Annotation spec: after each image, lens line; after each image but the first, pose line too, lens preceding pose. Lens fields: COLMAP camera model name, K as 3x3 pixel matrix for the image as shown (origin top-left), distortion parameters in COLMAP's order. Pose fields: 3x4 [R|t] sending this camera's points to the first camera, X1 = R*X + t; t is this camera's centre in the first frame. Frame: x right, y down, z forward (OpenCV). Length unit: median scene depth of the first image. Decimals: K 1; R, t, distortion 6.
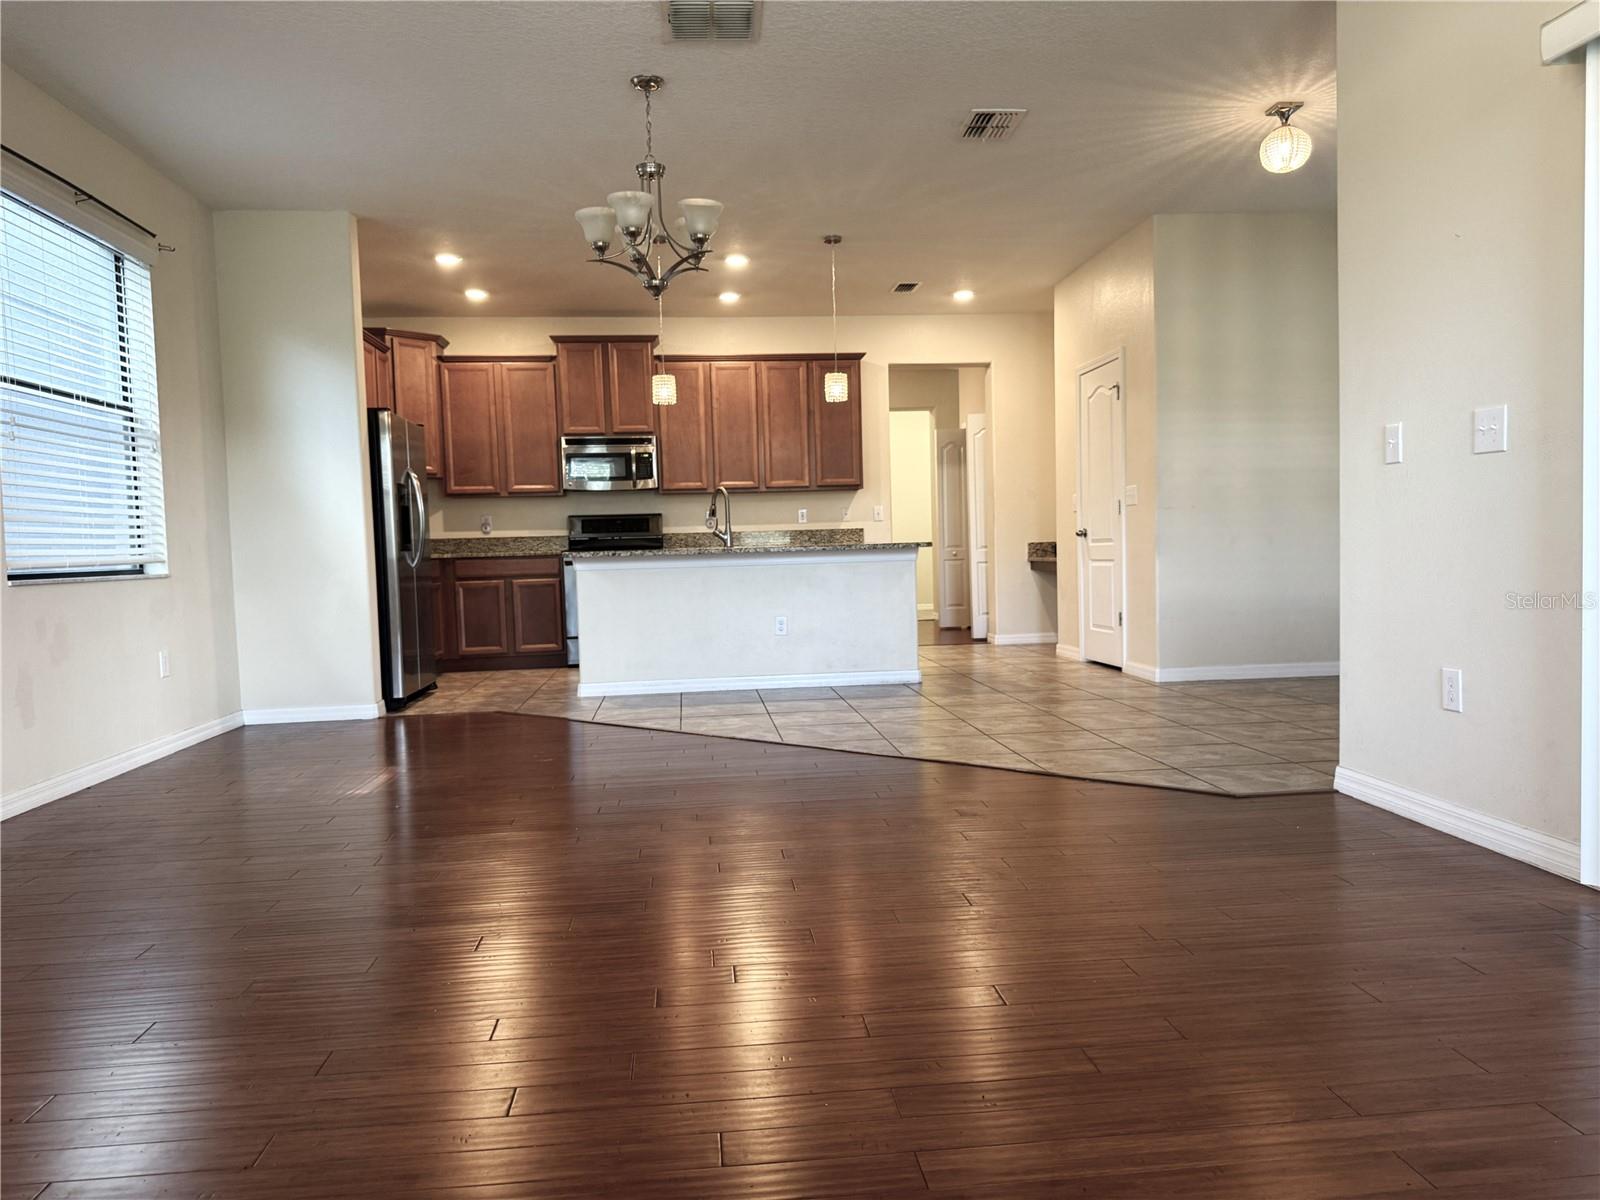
lens RADIAL K [[1119.2, 0, 800.0], [0, 1119.2, 600.0], [0, 0, 1]] dist [0.159284, -0.315827]
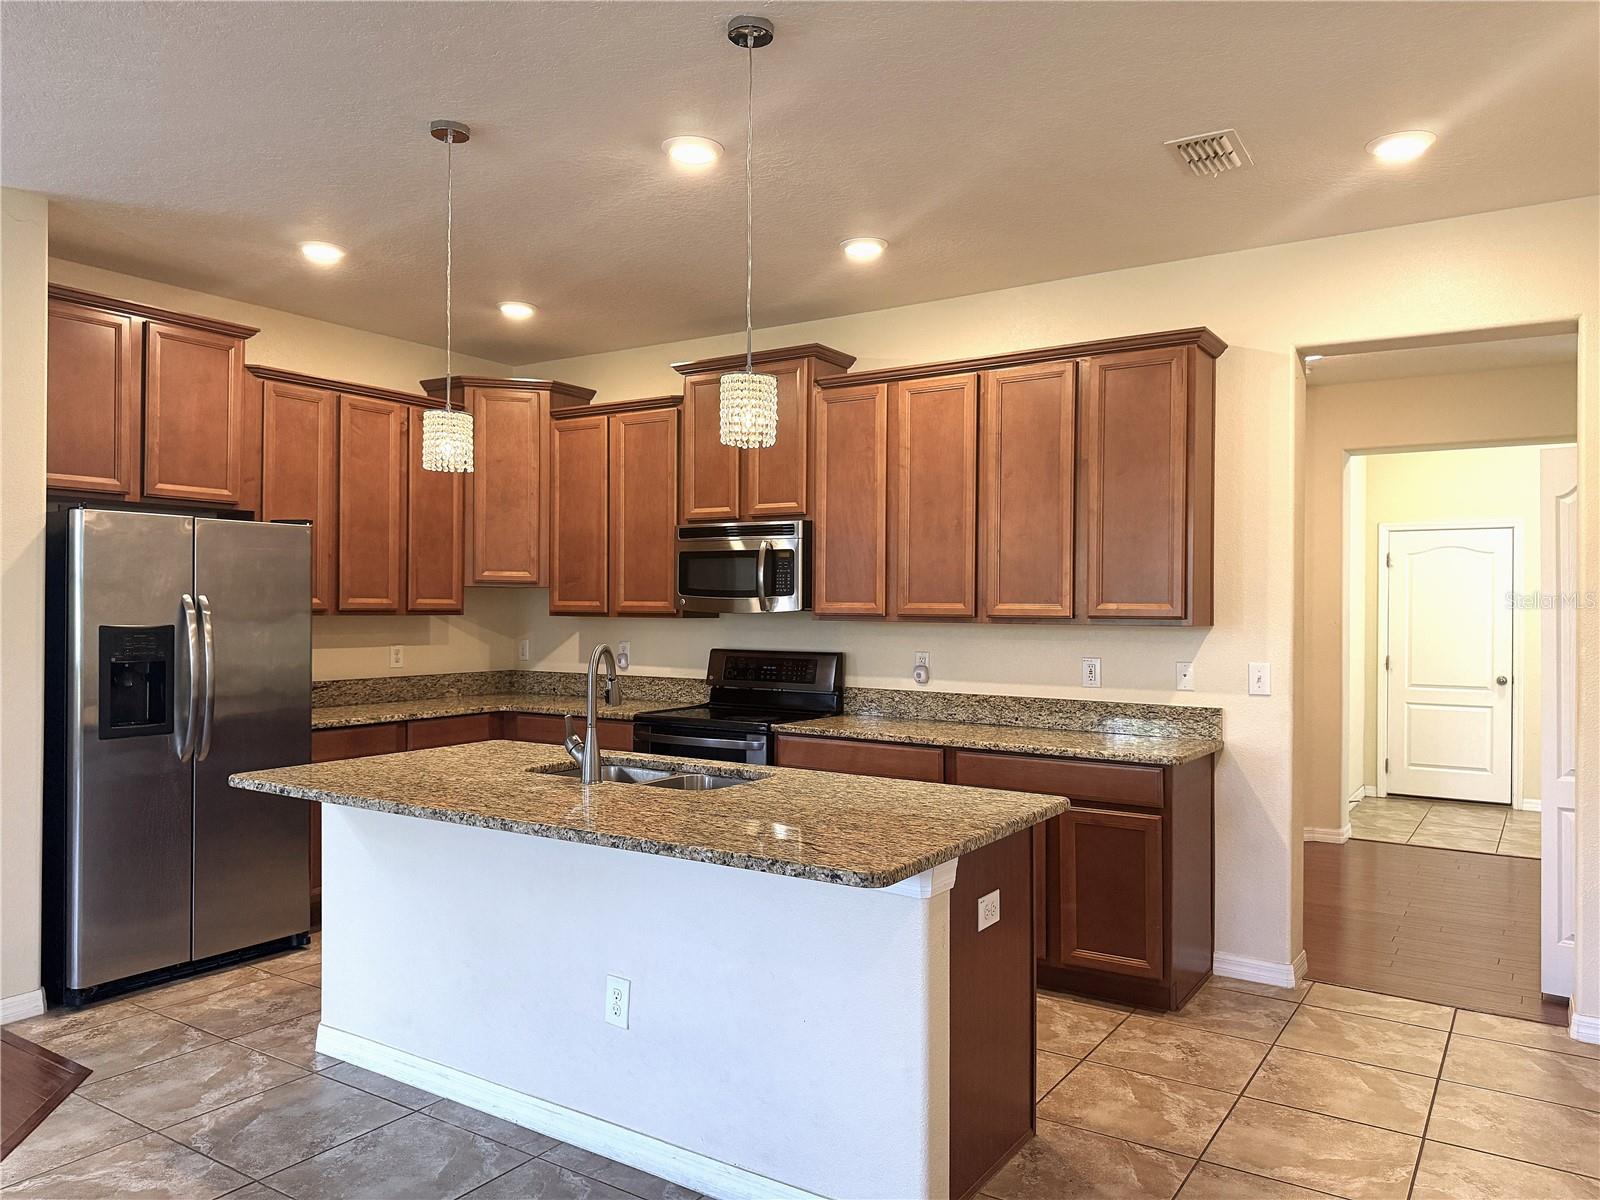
lens RADIAL K [[1119.2, 0, 800.0], [0, 1119.2, 600.0], [0, 0, 1]] dist [0.159284, -0.315827]
pose [[0.782590, 0.030167, -0.621806, 0.219799], [-0.058705, 0.997950, -0.025468, -0.090771], [0.619764, 0.056434, 0.782757, 0.556950]]
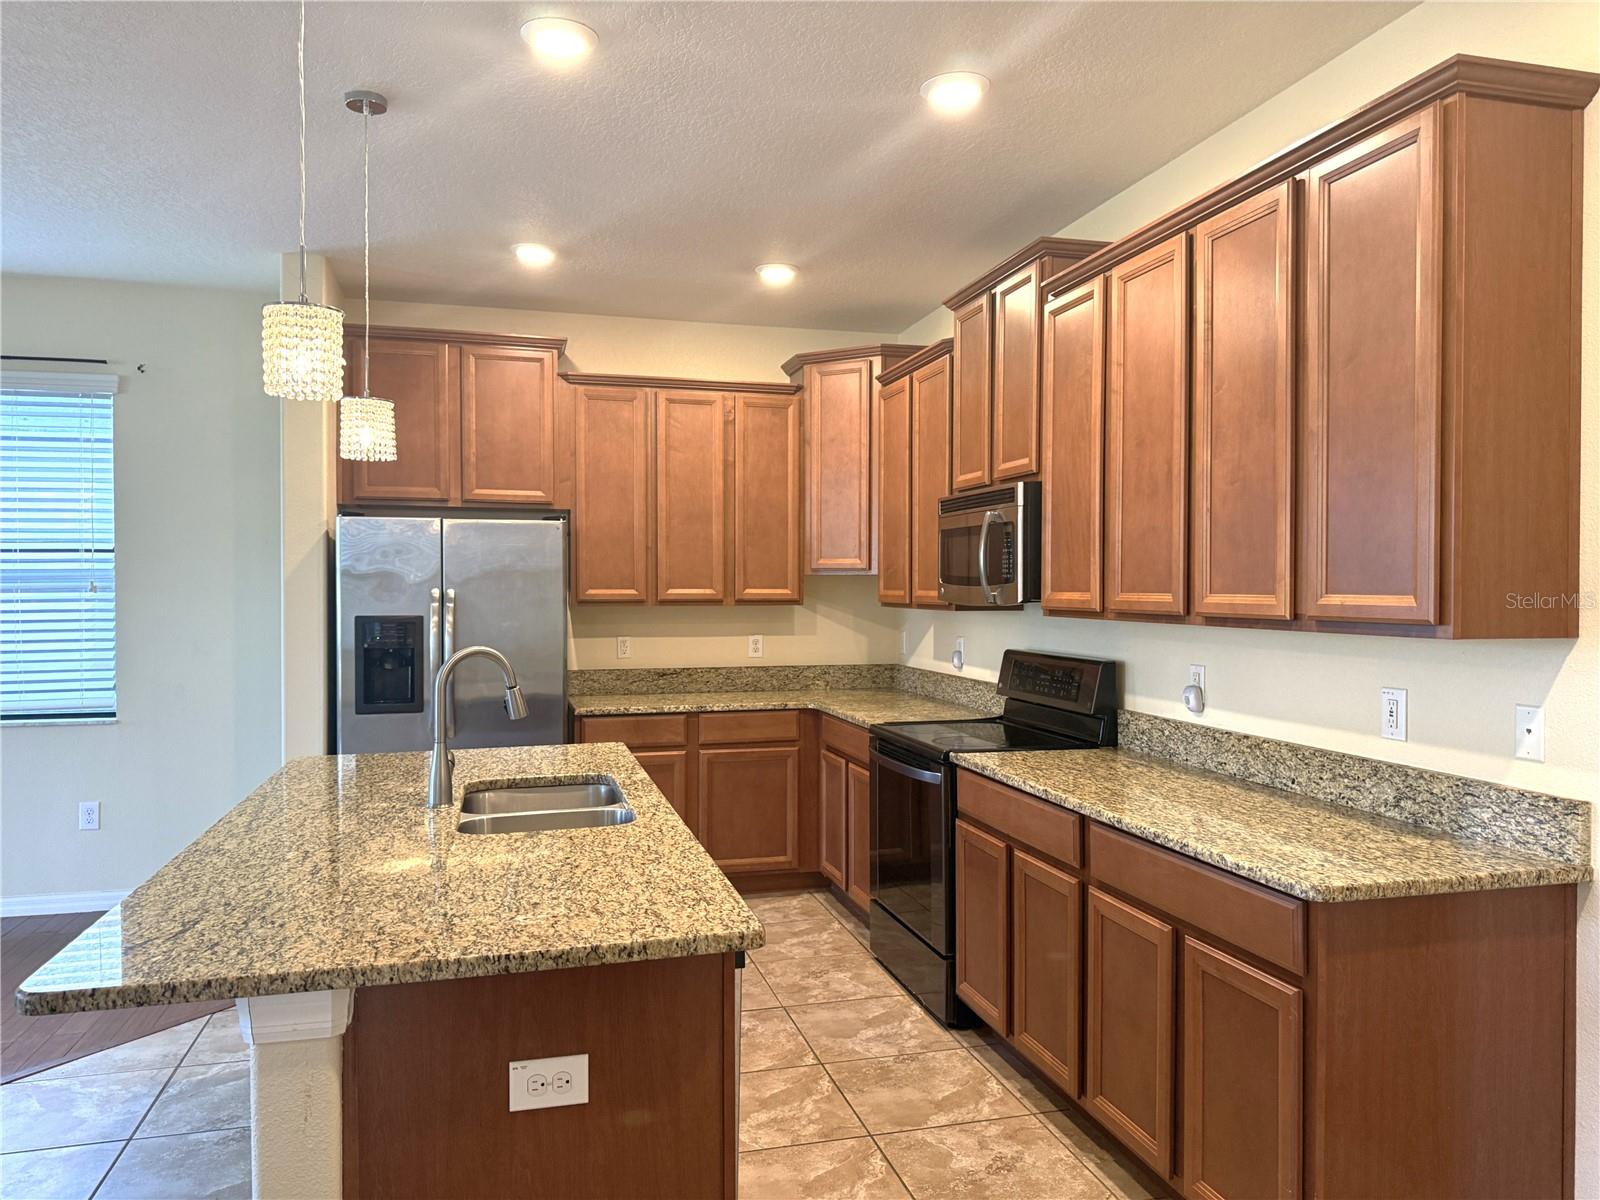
lens RADIAL K [[1119.2, 0, 800.0], [0, 1119.2, 600.0], [0, 0, 1]] dist [0.159284, -0.315827]
pose [[0.169763, 0.040724, -0.984643, 0.271080], [-0.051144, 0.998163, 0.032465, -0.110276], [0.984157, 0.044847, 0.171534, 0.841609]]
